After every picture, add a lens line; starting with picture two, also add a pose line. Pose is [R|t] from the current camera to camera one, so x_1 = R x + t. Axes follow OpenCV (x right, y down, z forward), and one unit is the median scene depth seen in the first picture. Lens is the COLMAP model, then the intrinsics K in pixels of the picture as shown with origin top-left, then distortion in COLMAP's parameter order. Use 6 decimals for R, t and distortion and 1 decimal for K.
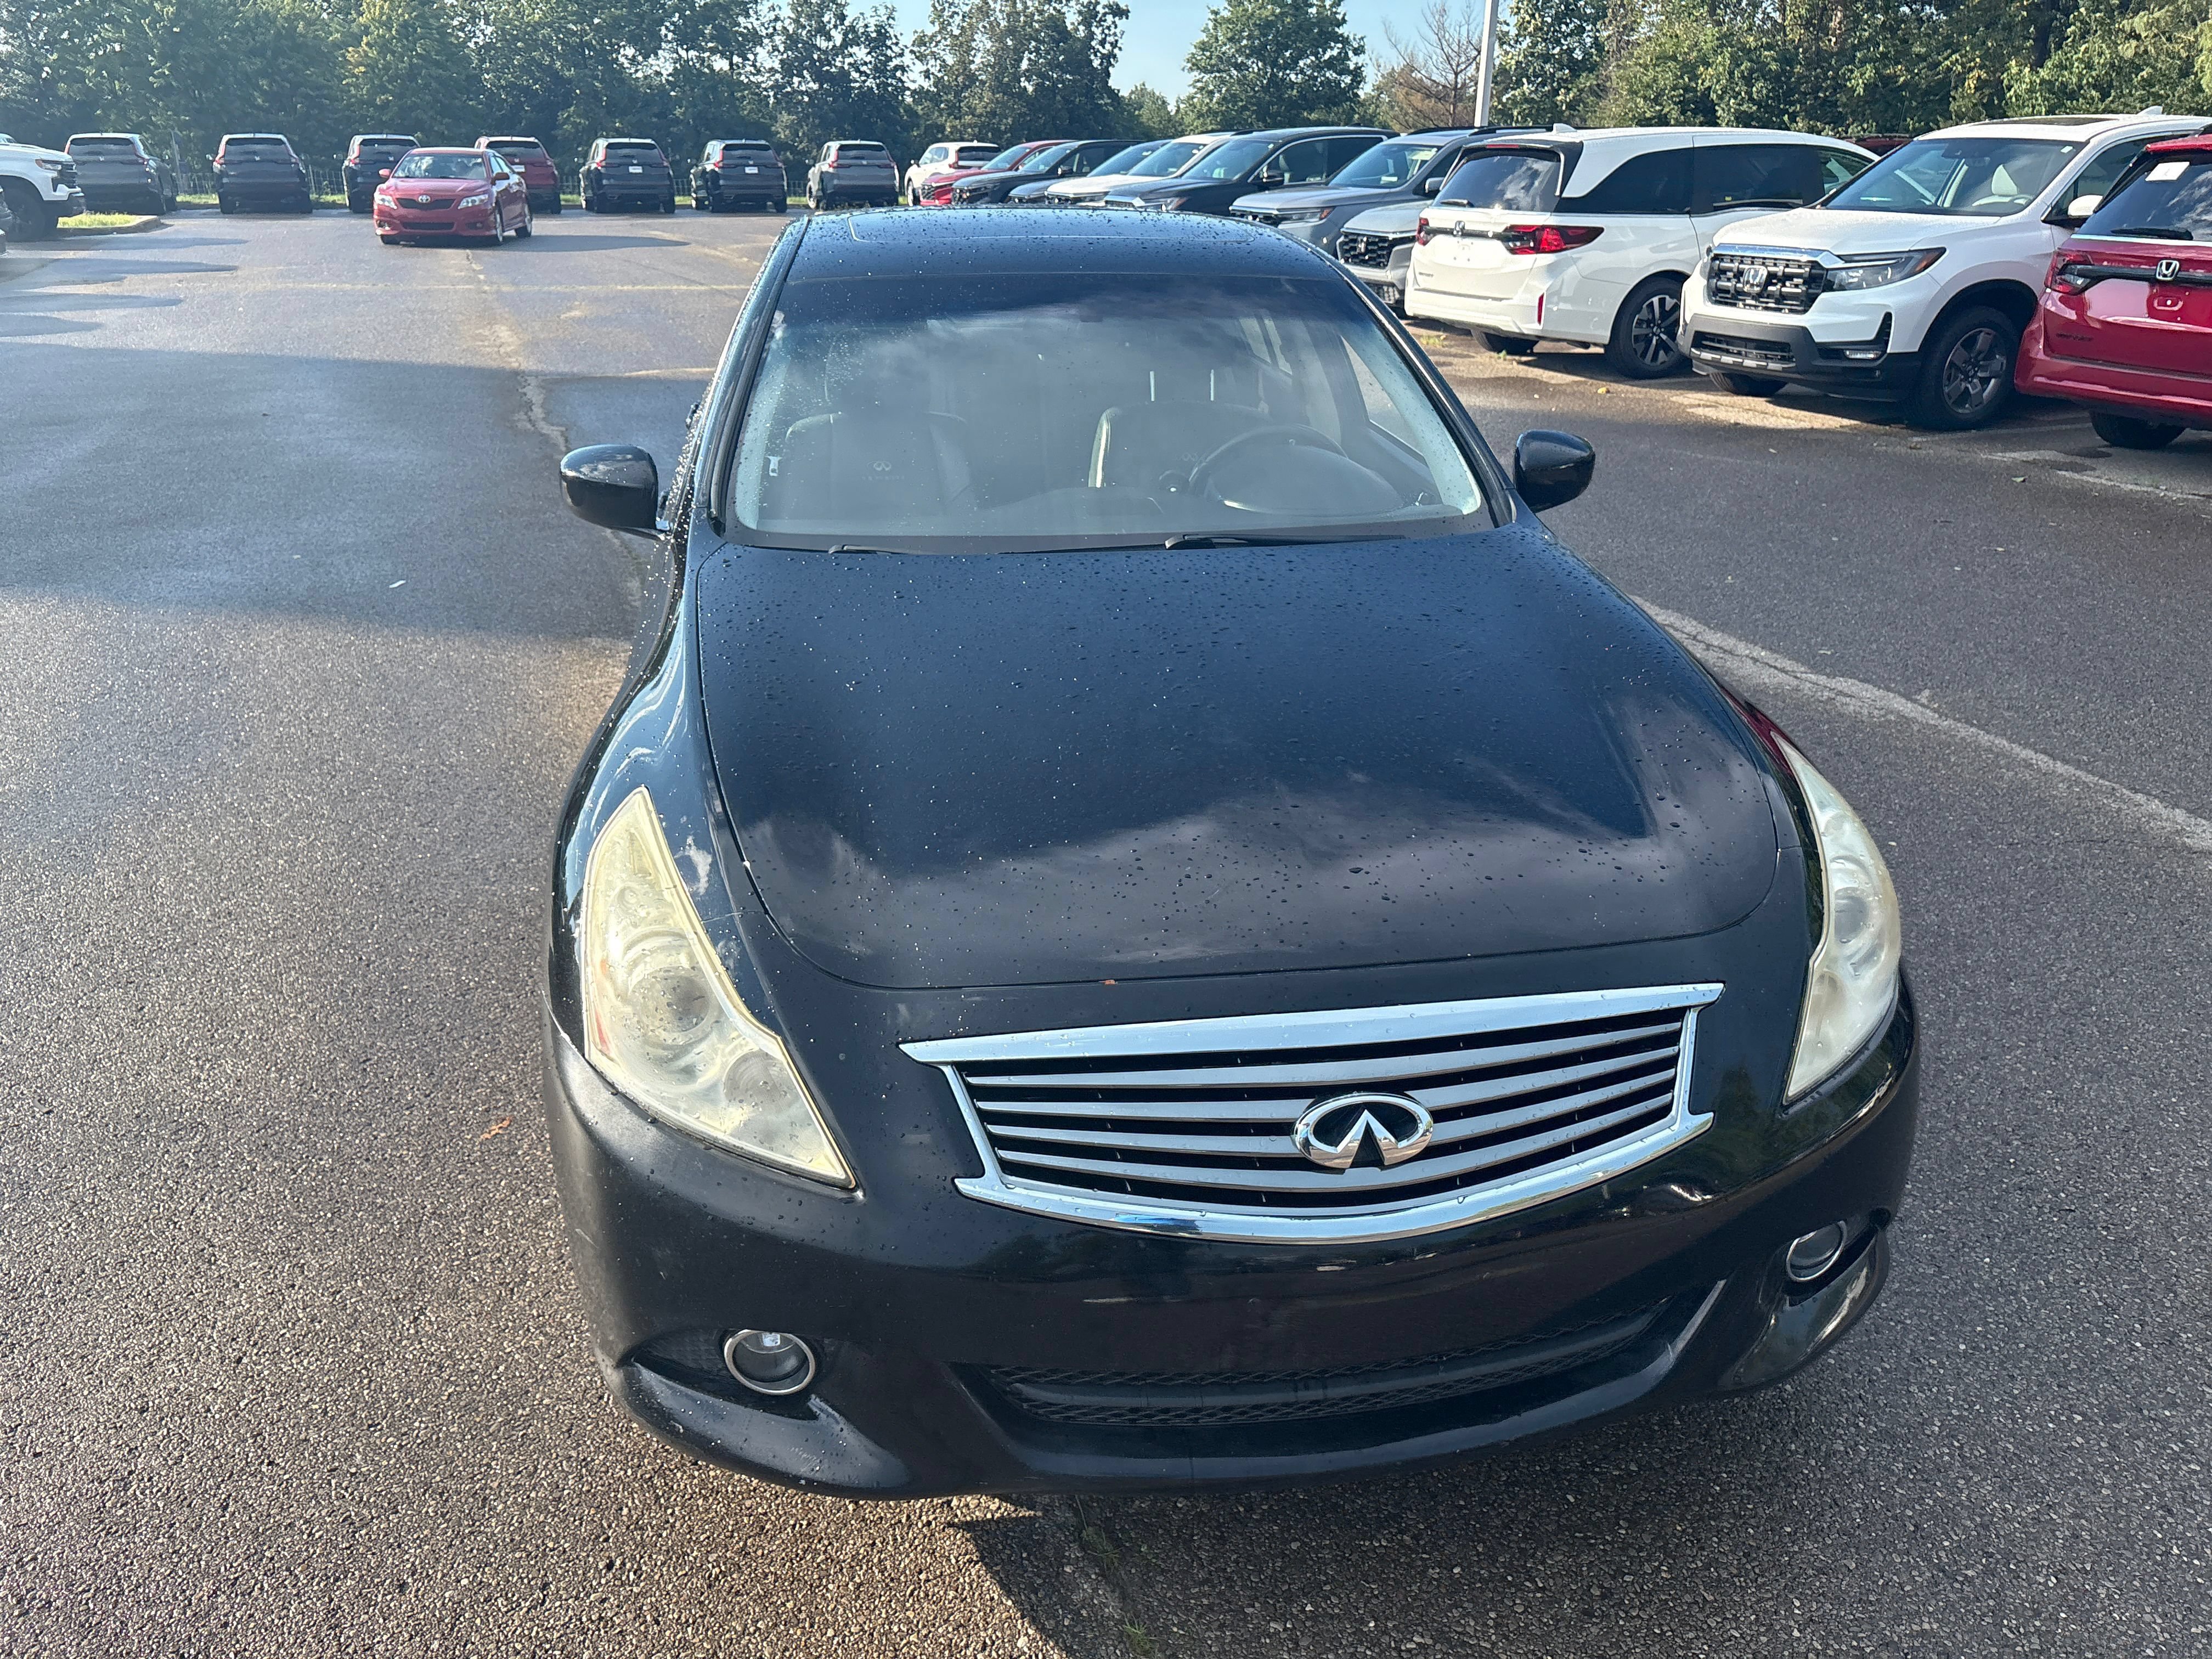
lens RADIAL K [[1628.8, 0, 1127.0], [0, 1628.8, 844.4], [0, 0, 1]] dist [0.052673, -0.052940]
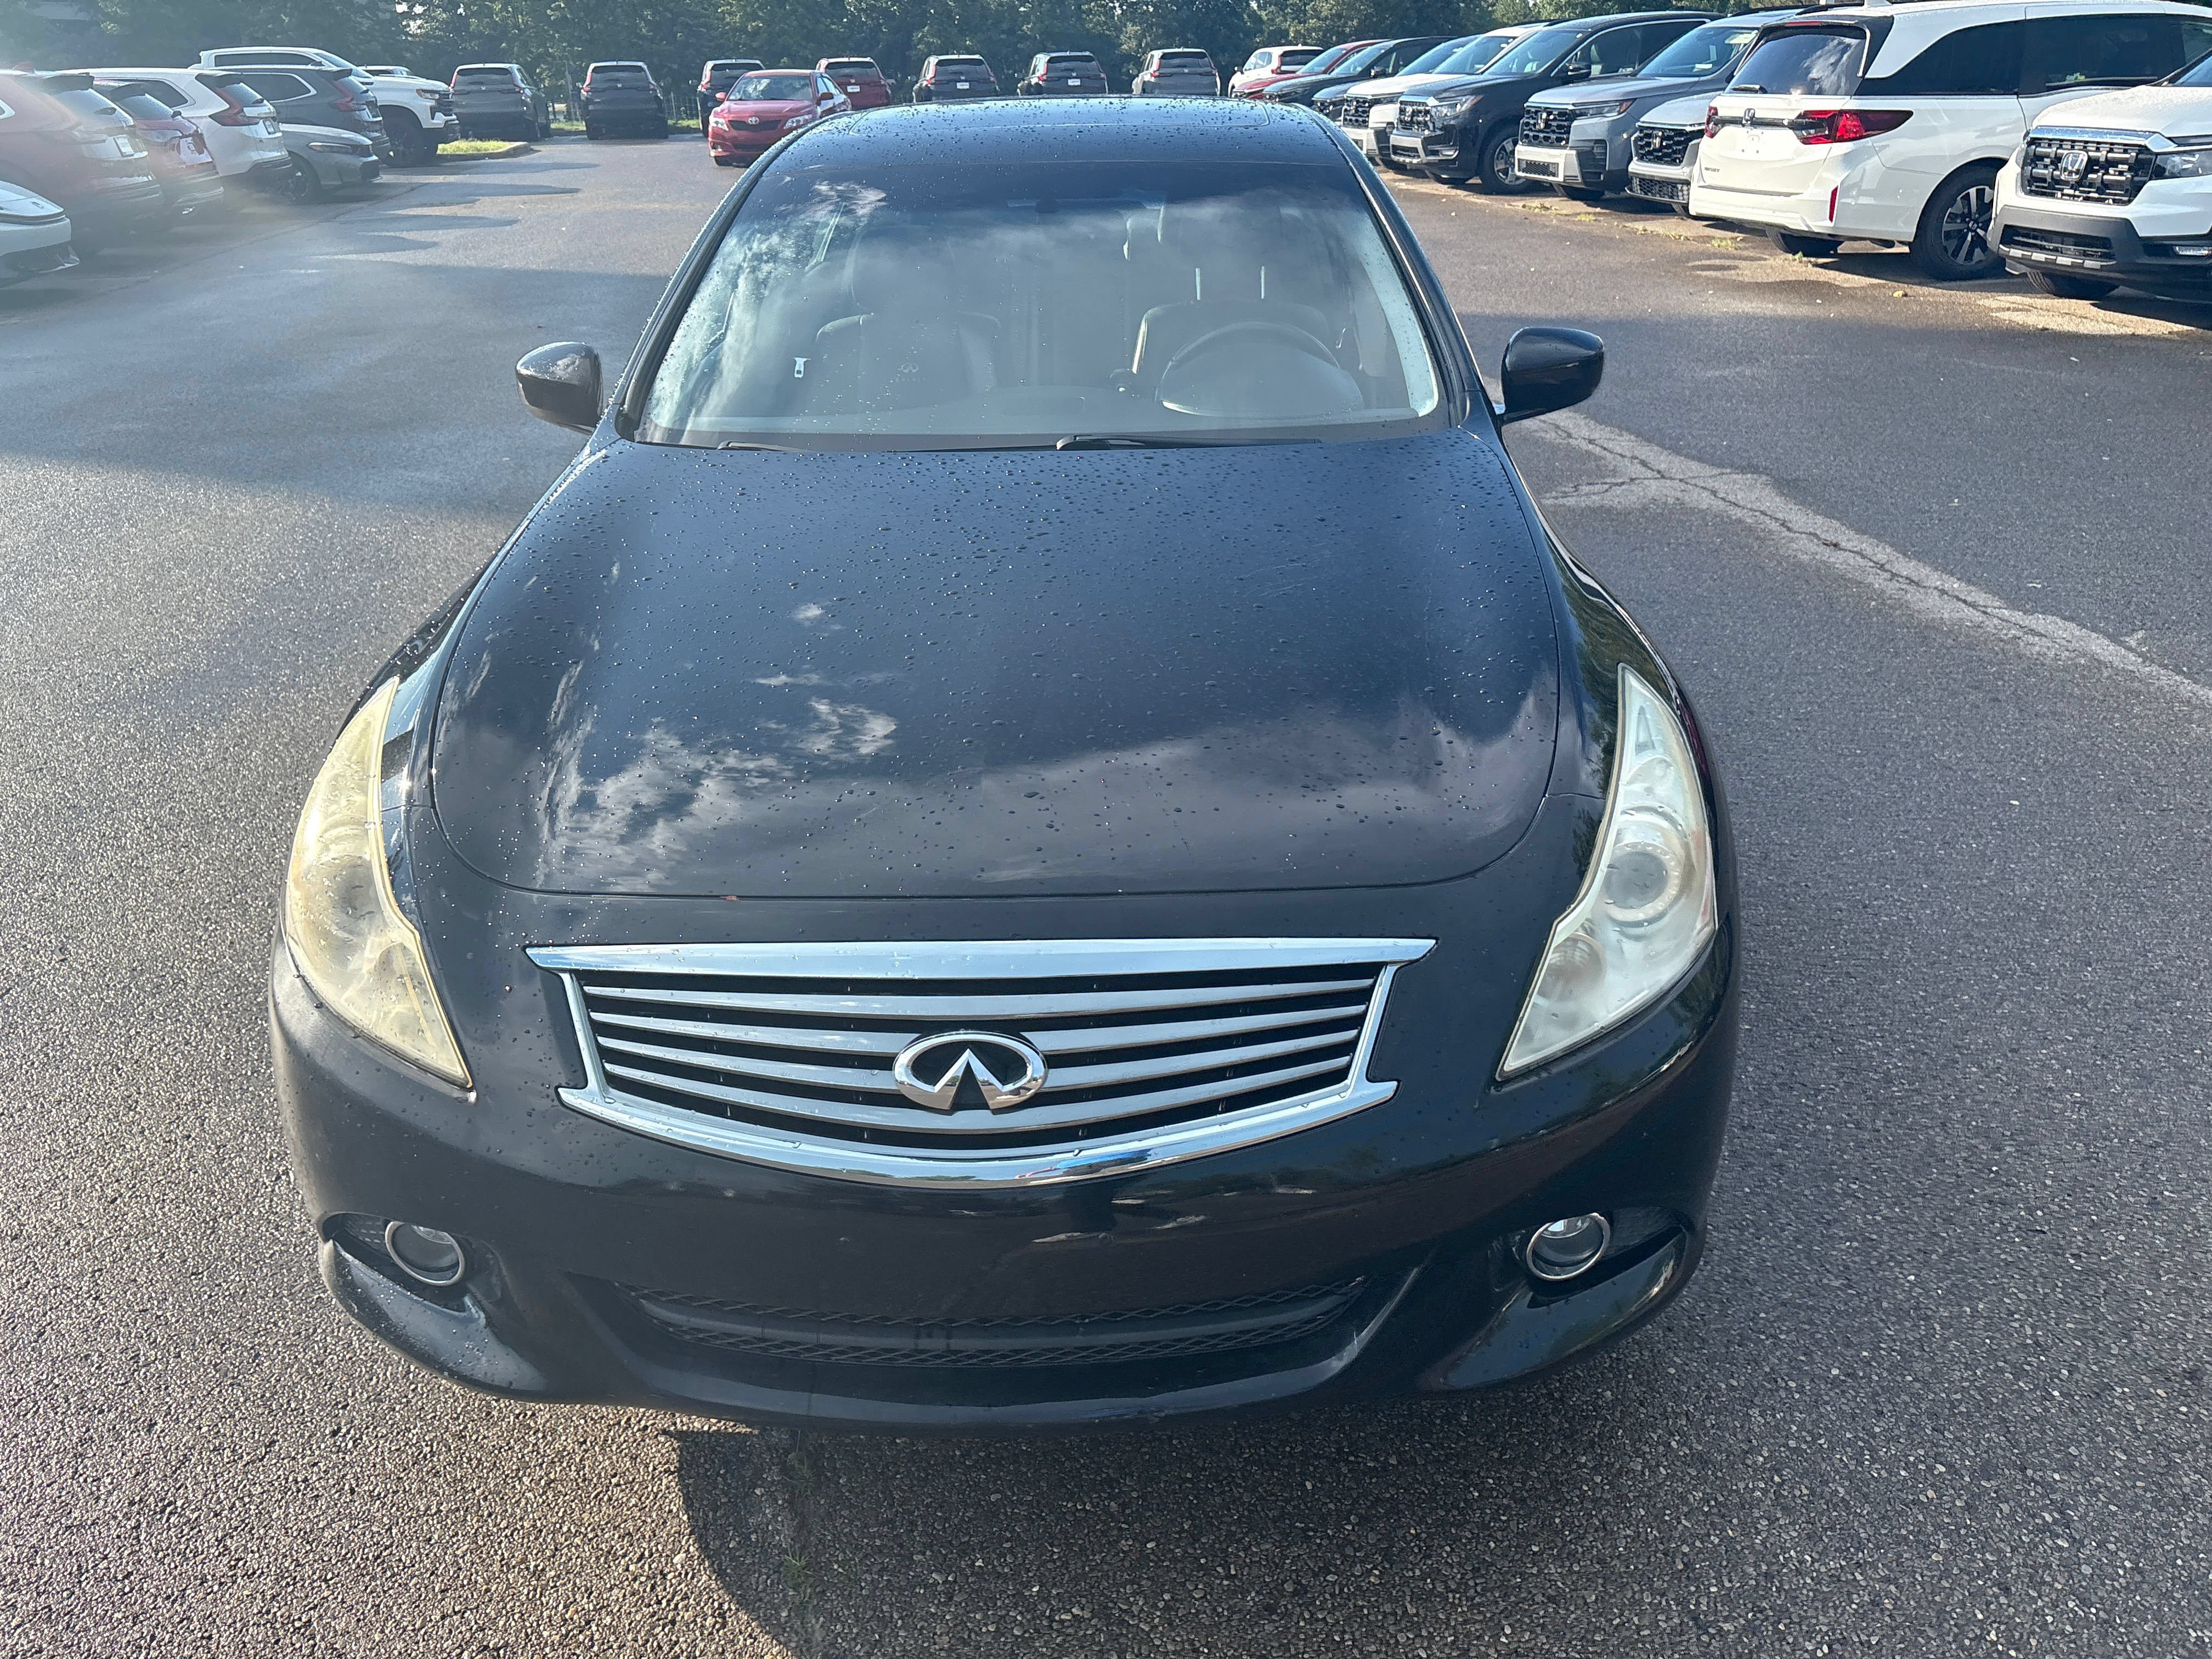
lens RADIAL K [[1628.8, 0, 1123.8], [0, 1628.8, 819.6], [0, 0, 1]] dist [0.052673, -0.052940]
pose [[0.981358, 0.053193, -0.184683, 0.126045], [-0.046690, 0.998133, 0.039388, -0.002985], [0.186434, -0.030031, 0.982008, 0.033284]]
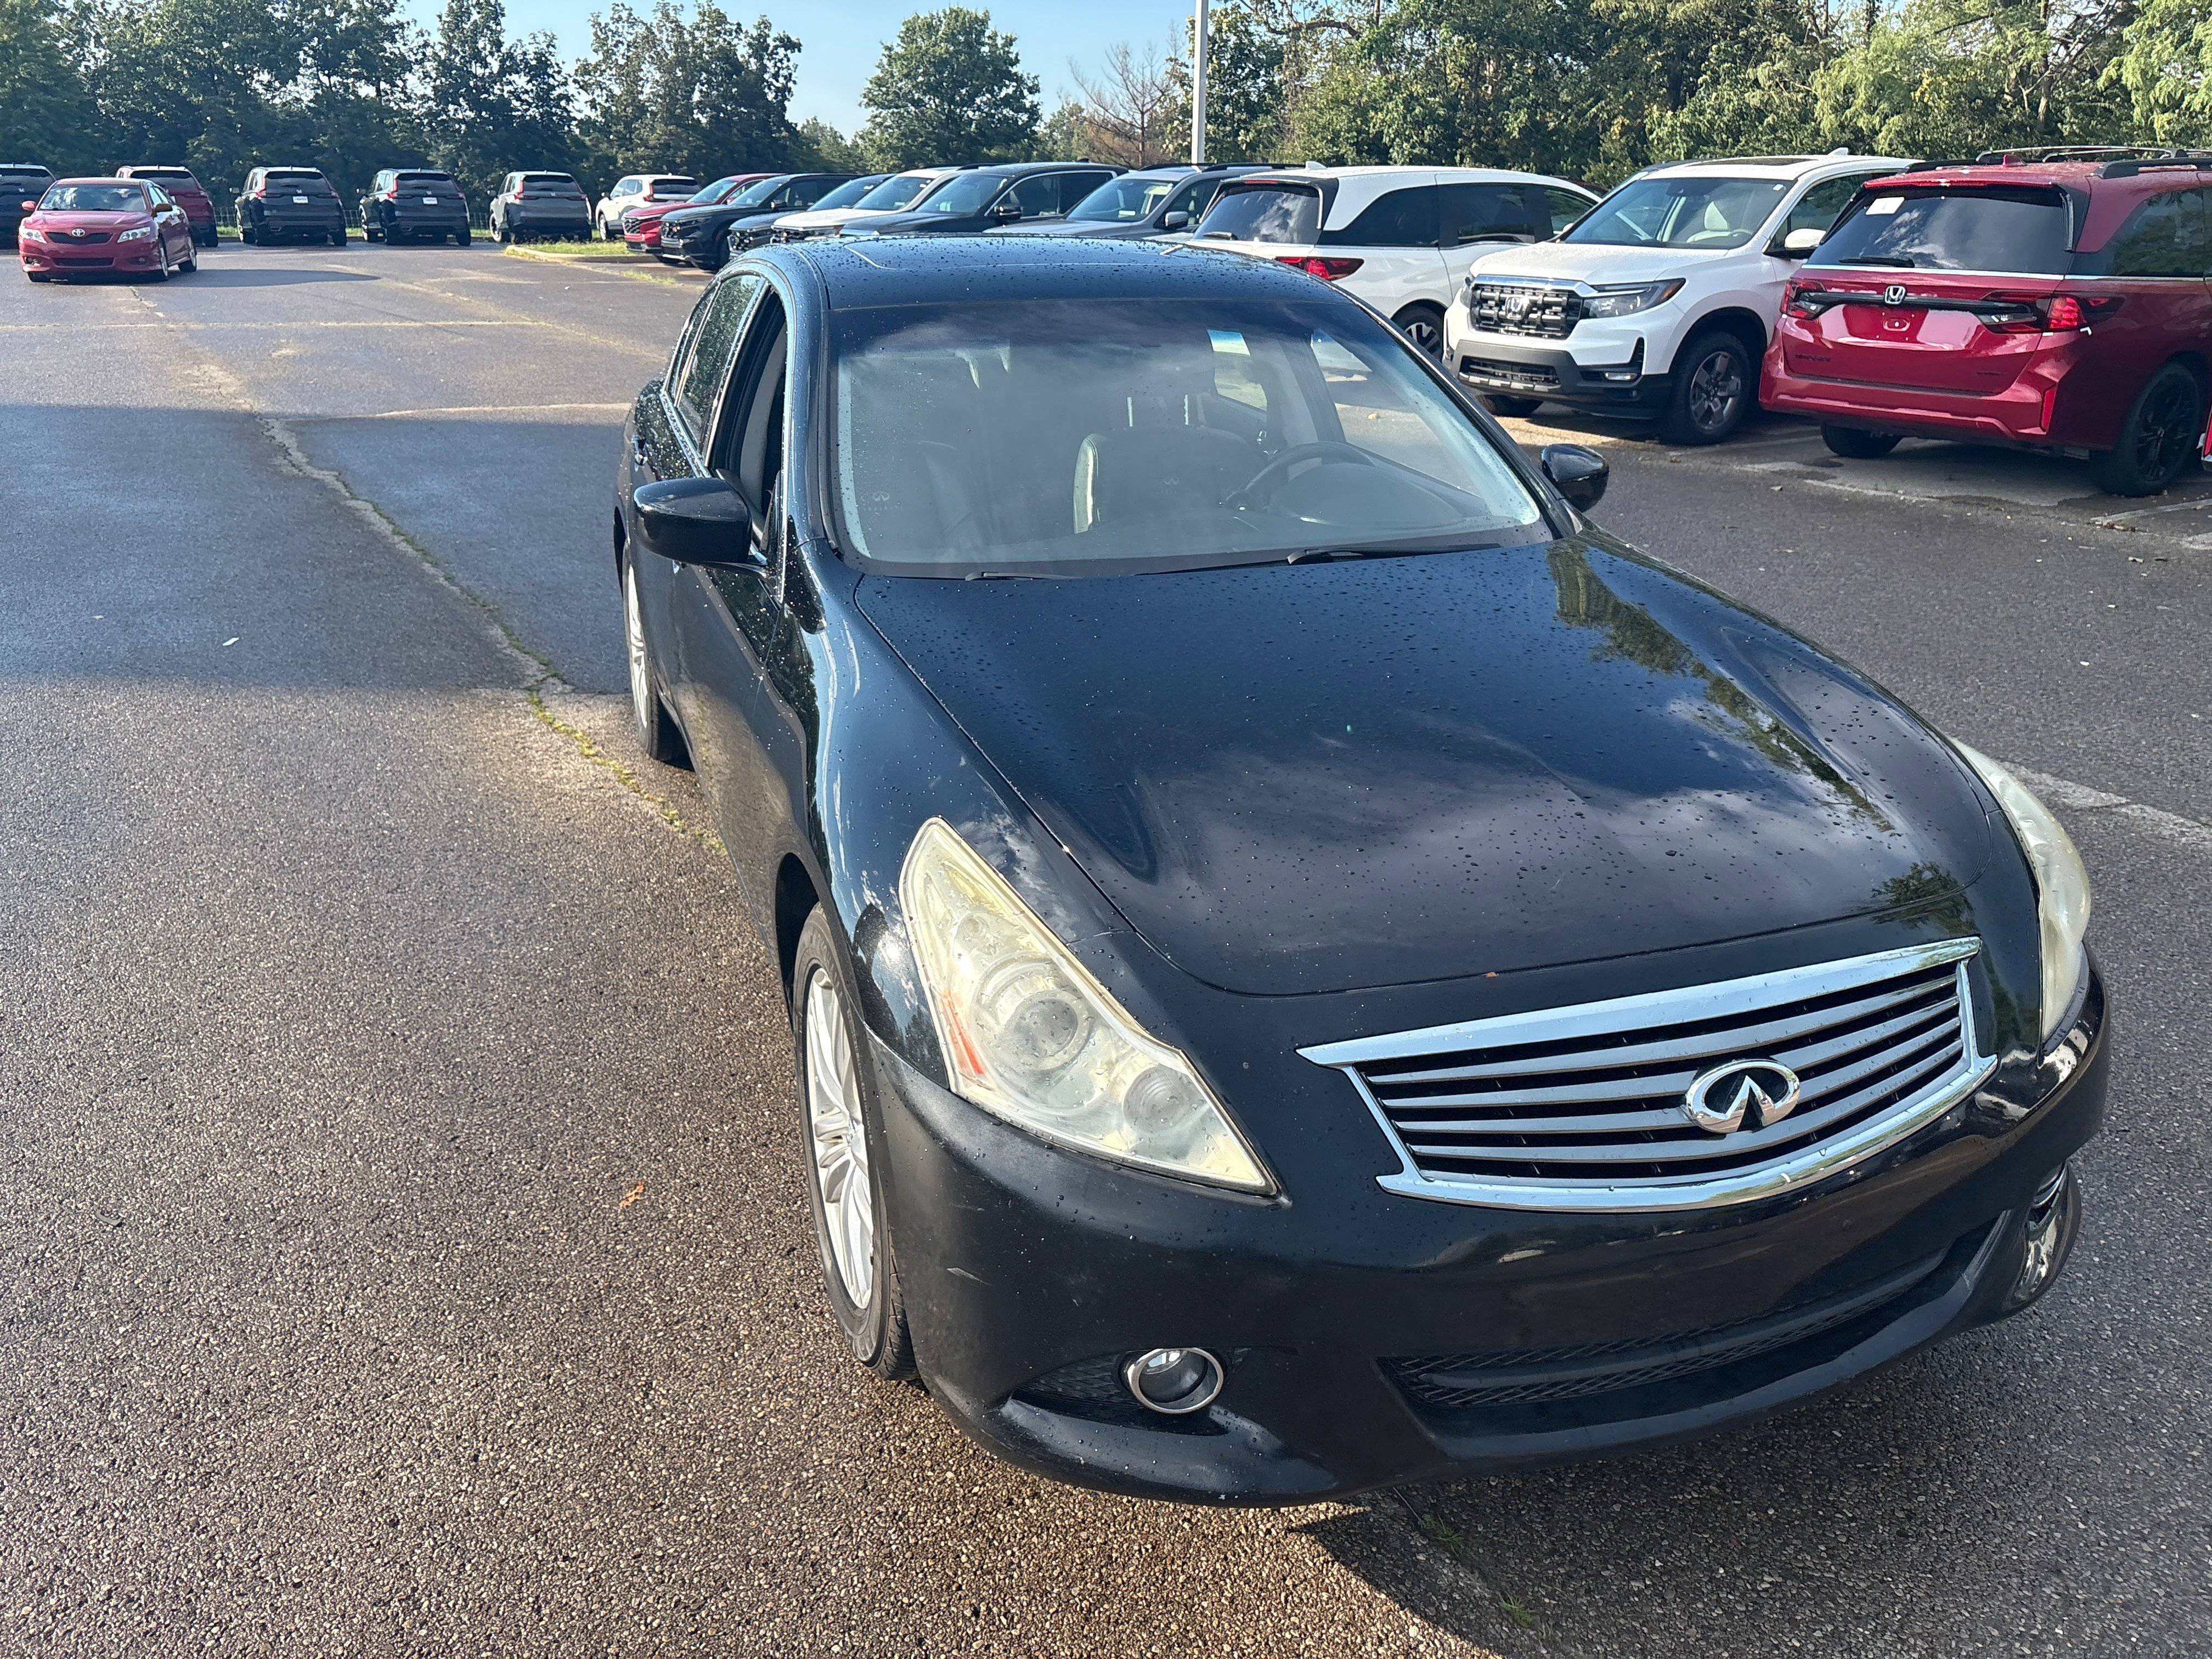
lens RADIAL K [[1628.8, 0, 1123.1], [0, 1628.8, 846.9], [0, 0, 1]] dist [0.052673, -0.052940]
pose [[0.984673, -0.061507, 0.163206, -0.130821], [0.064260, 0.997865, -0.011635, 0.000466], [-0.162142, 0.021944, 0.986523, 0.005063]]
